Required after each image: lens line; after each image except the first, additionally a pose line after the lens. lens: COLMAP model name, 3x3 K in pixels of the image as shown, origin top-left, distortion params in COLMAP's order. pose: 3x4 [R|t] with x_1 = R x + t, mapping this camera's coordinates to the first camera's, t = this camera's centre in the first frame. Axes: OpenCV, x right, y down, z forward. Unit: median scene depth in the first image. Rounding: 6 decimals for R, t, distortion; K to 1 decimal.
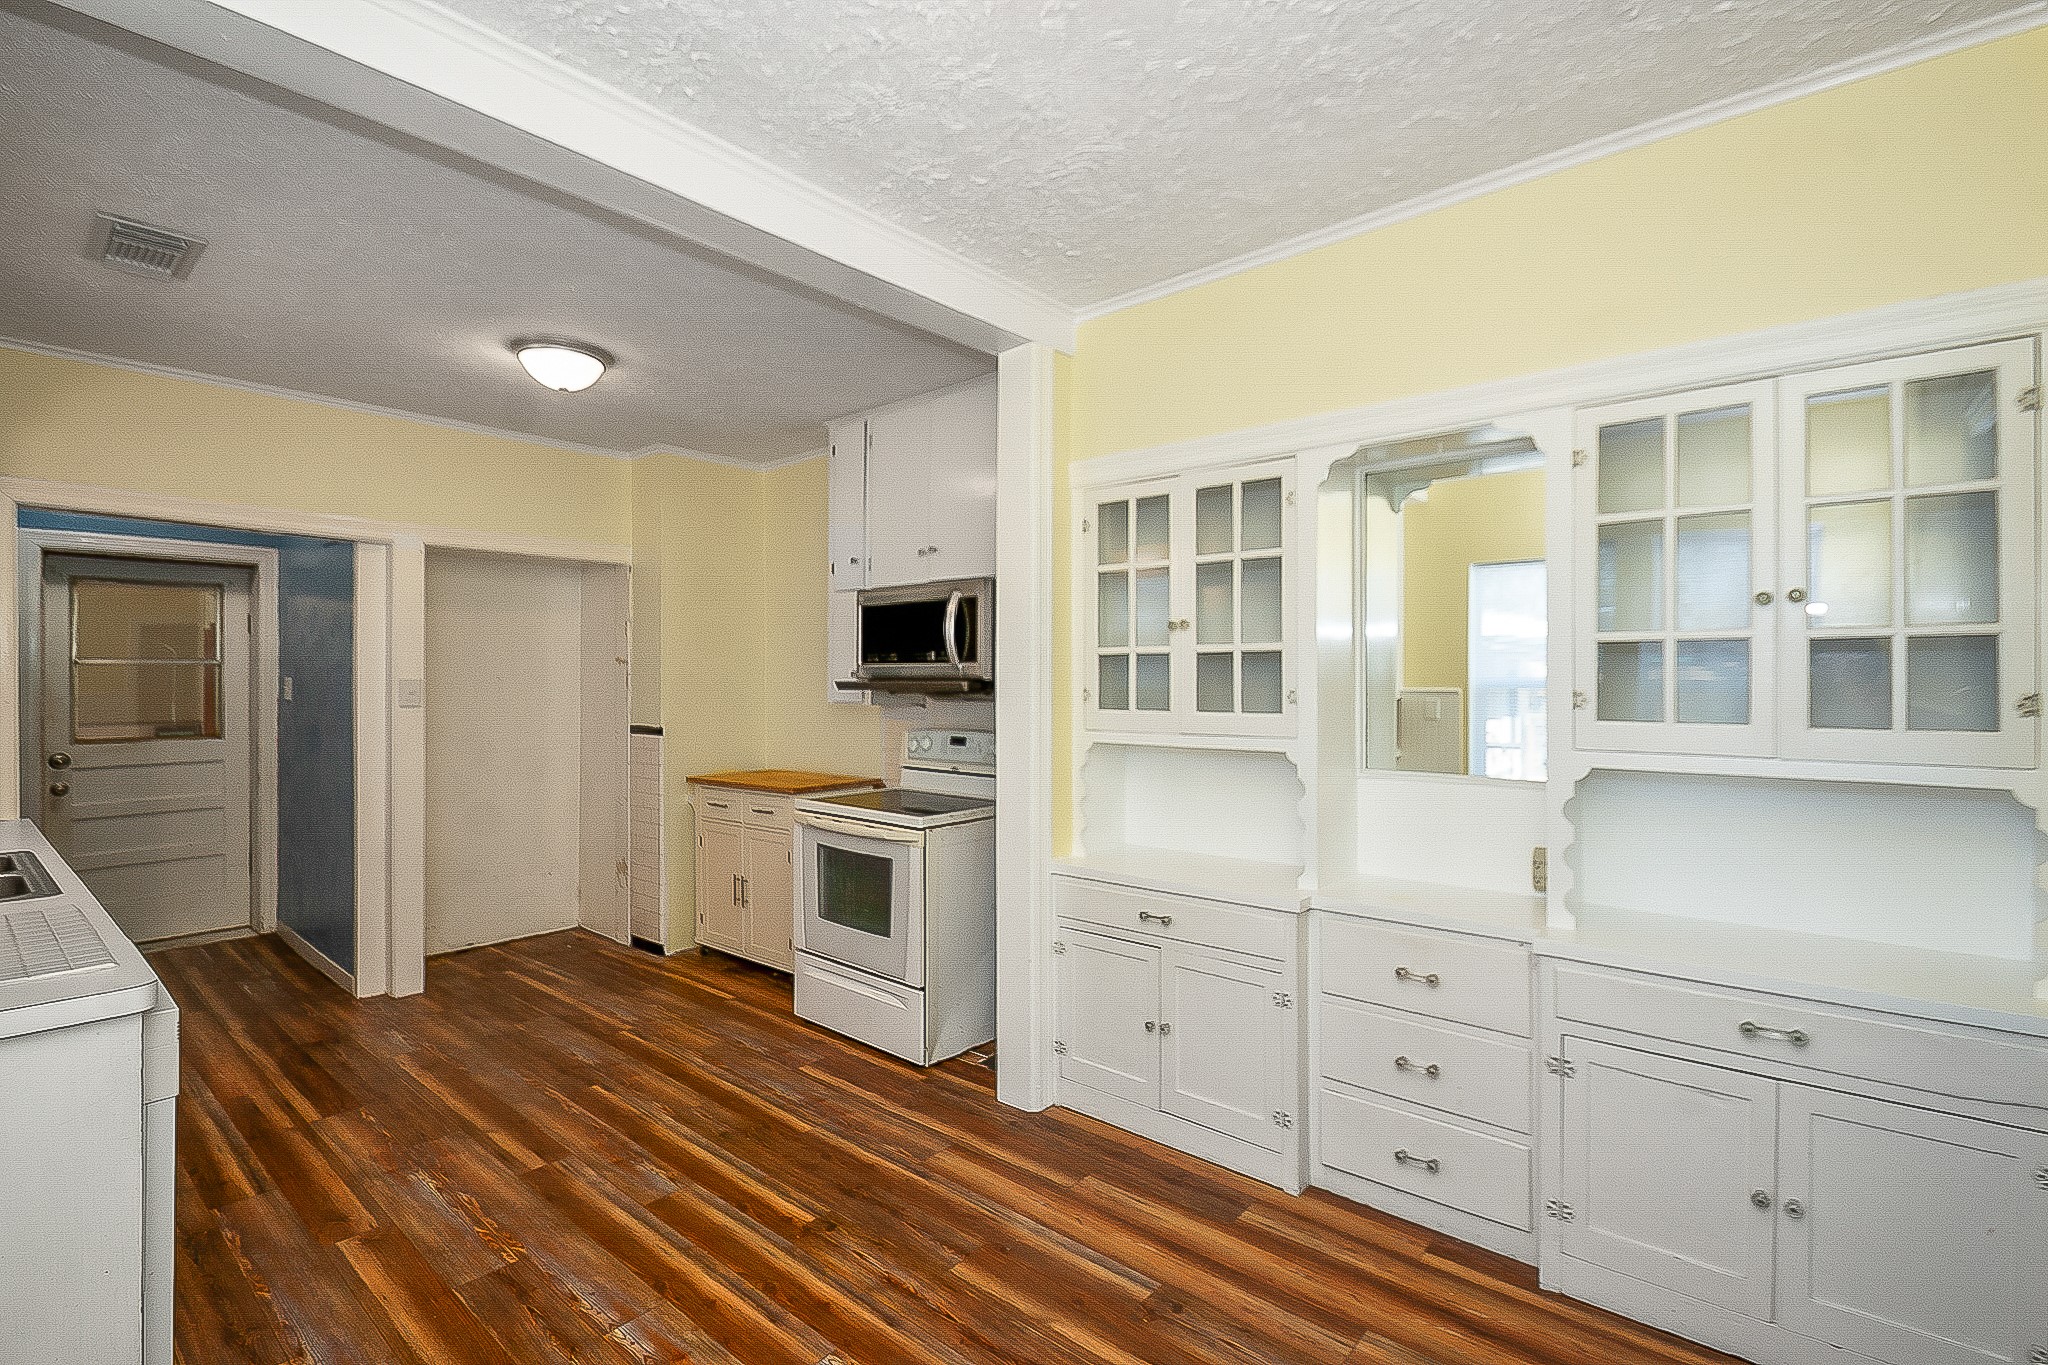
lens RADIAL K [[921.7, 0, 1064.9], [0, 921.7, 683.8], [0, 0, 1]] dist [0.017445, -0.017117]
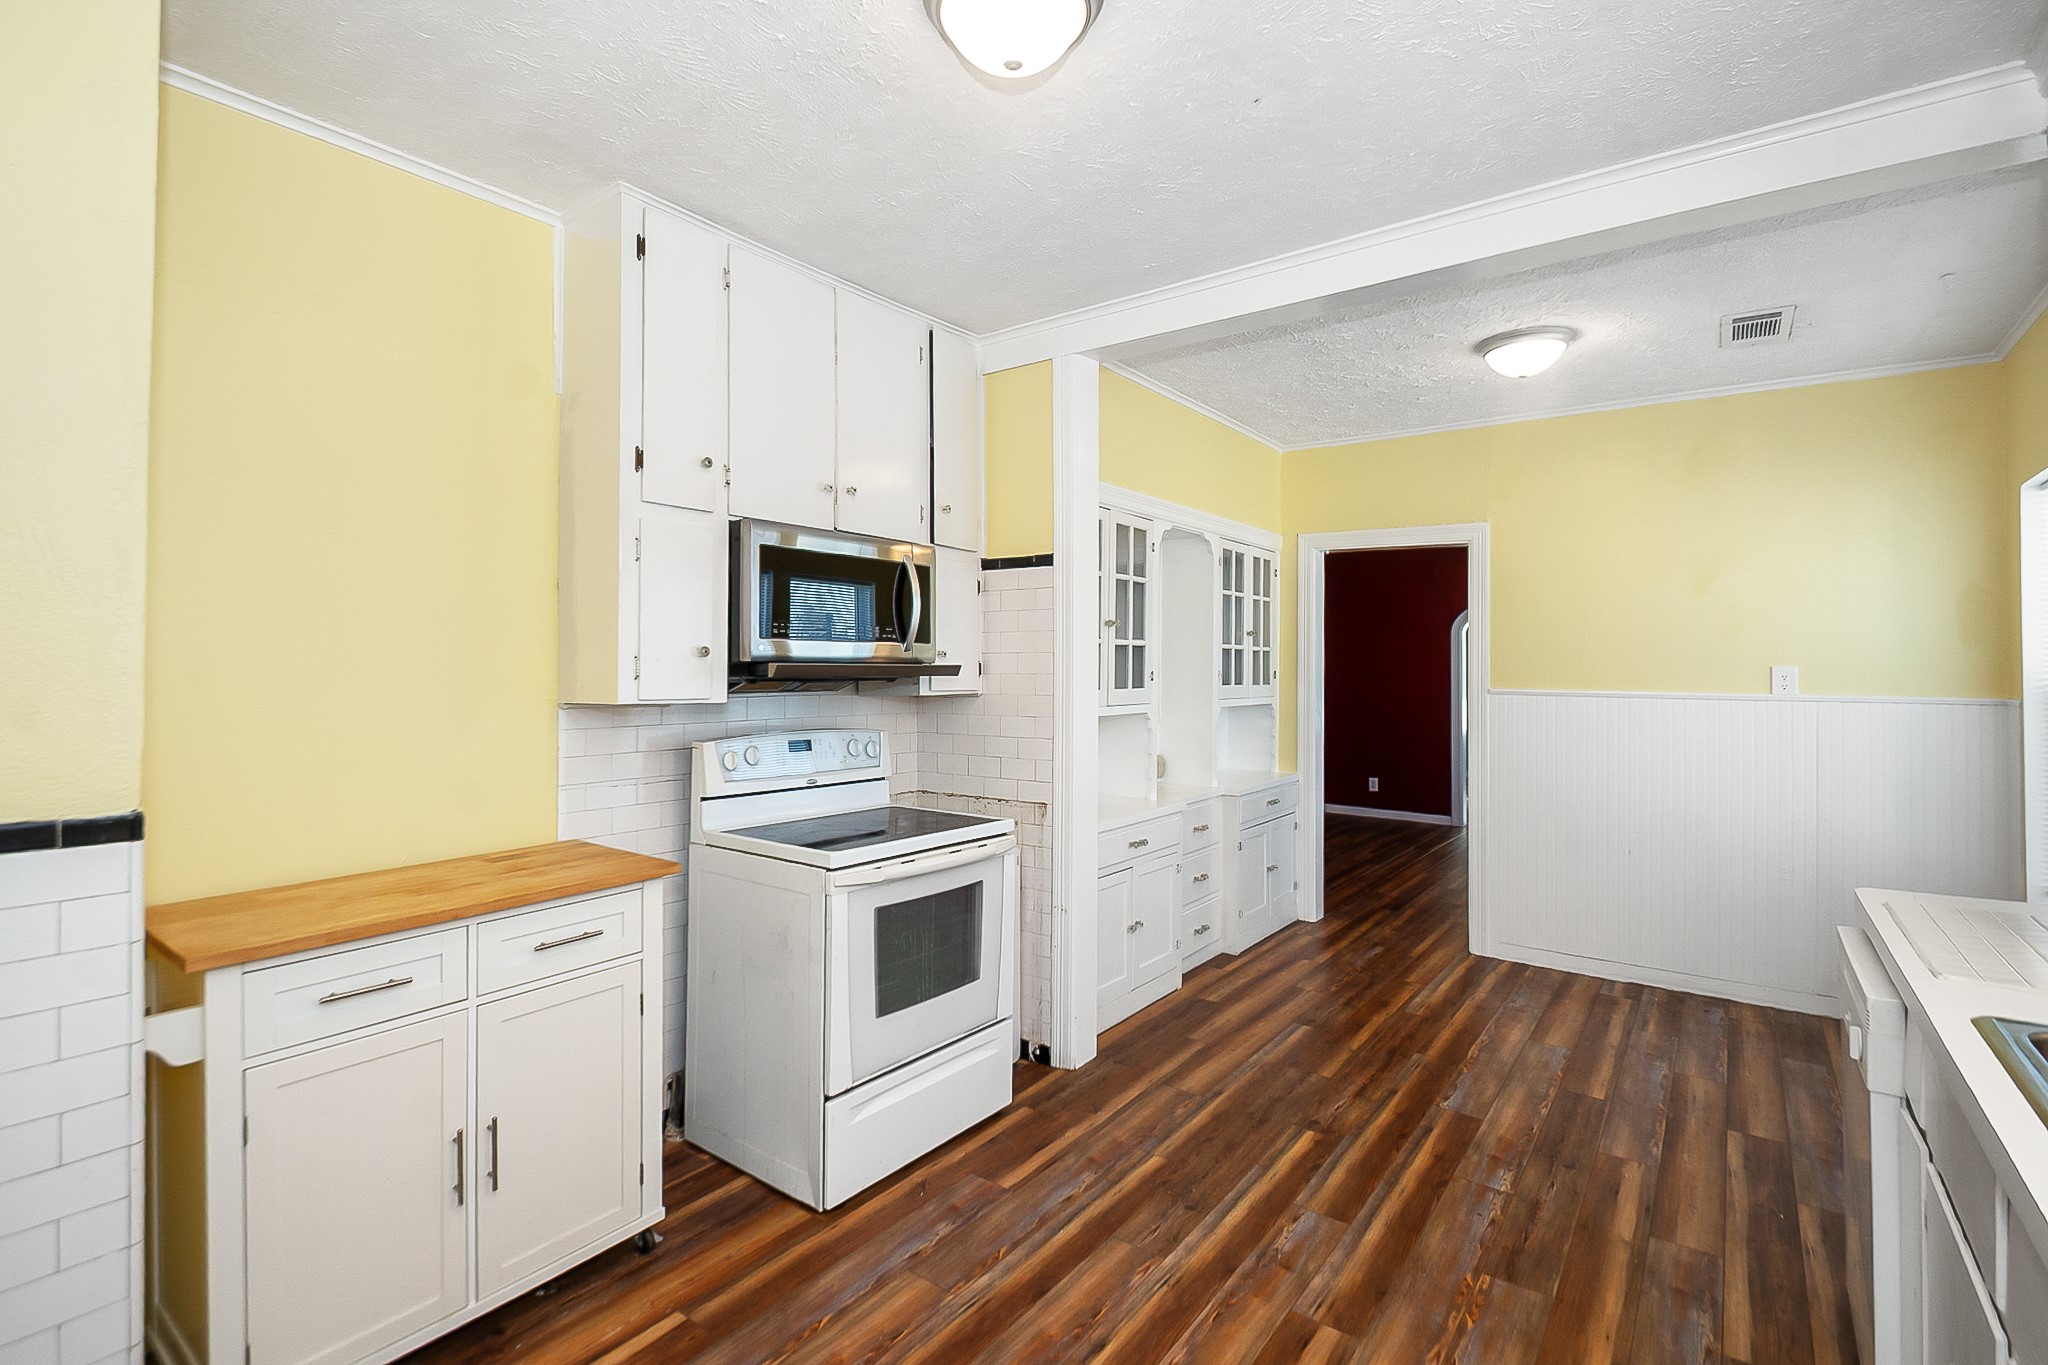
lens RADIAL K [[929.5, 0, 1022.5], [0, 929.5, 665.1], [0, 0, 1]] dist [0.031145, -0.020850]
pose [[-0.026663, 0.000778, 0.999644, -1.346439], [-0.001412, 0.999999, -0.000816, -0.003592], [-0.999643, -0.001434, -0.026662, 1.305269]]
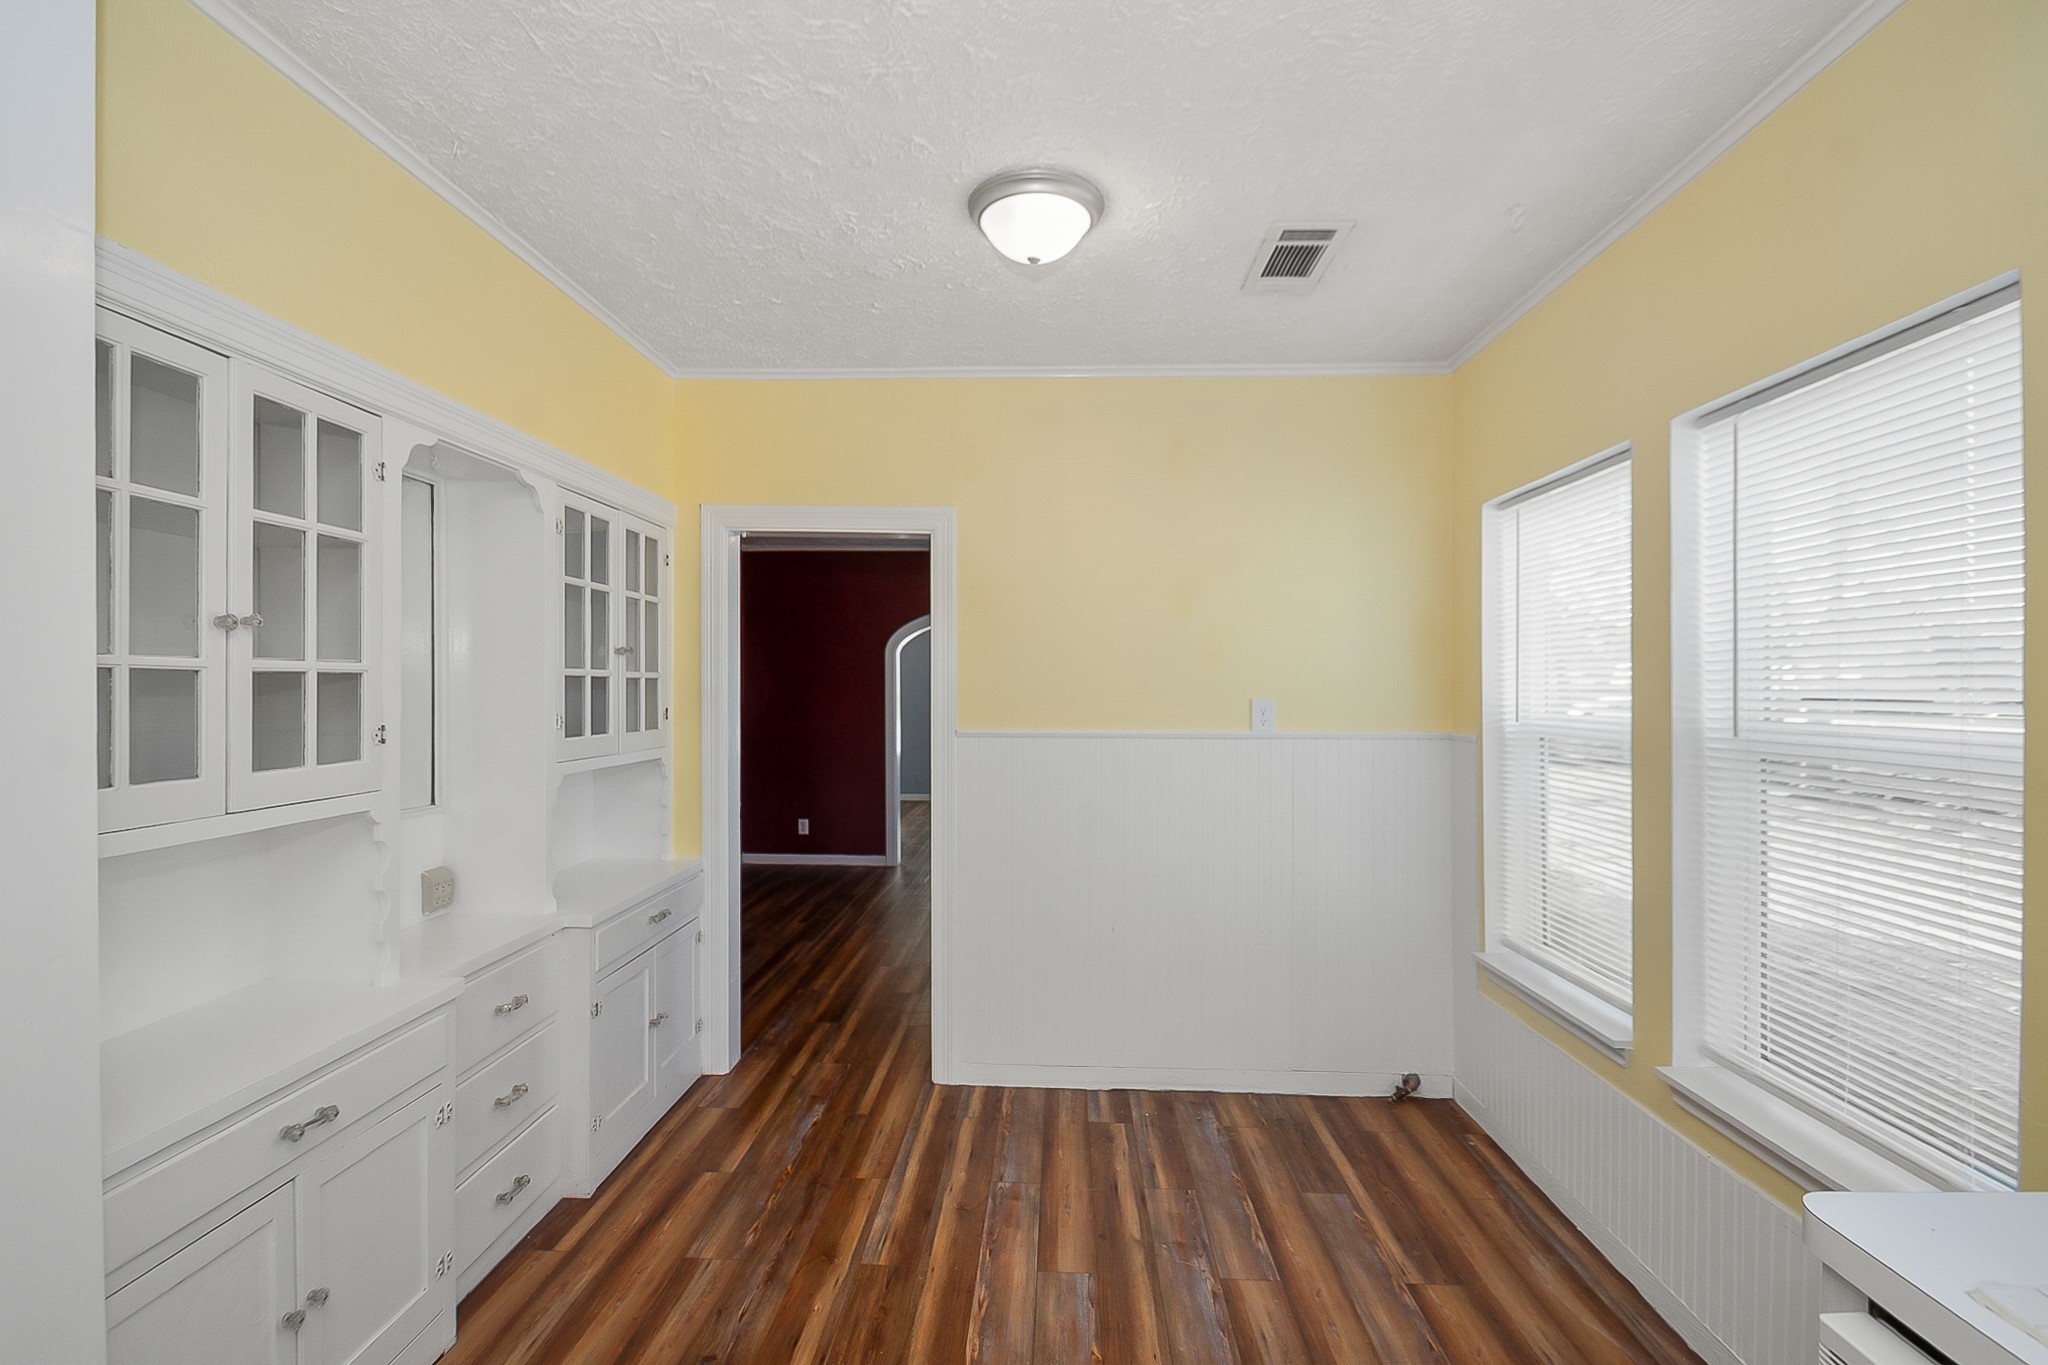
lens RADIAL K [[914.1, 0, 1013.0], [0, 914.1, 681.7], [0, 0, 1]] dist [0.019601, -0.014919]
pose [[-0.578164, 0.002564, 0.815917, -0.695935], [0.003814, 0.999993, -0.000440, -0.028522], [-0.815912, 0.002858, -0.578169, 1.056297]]
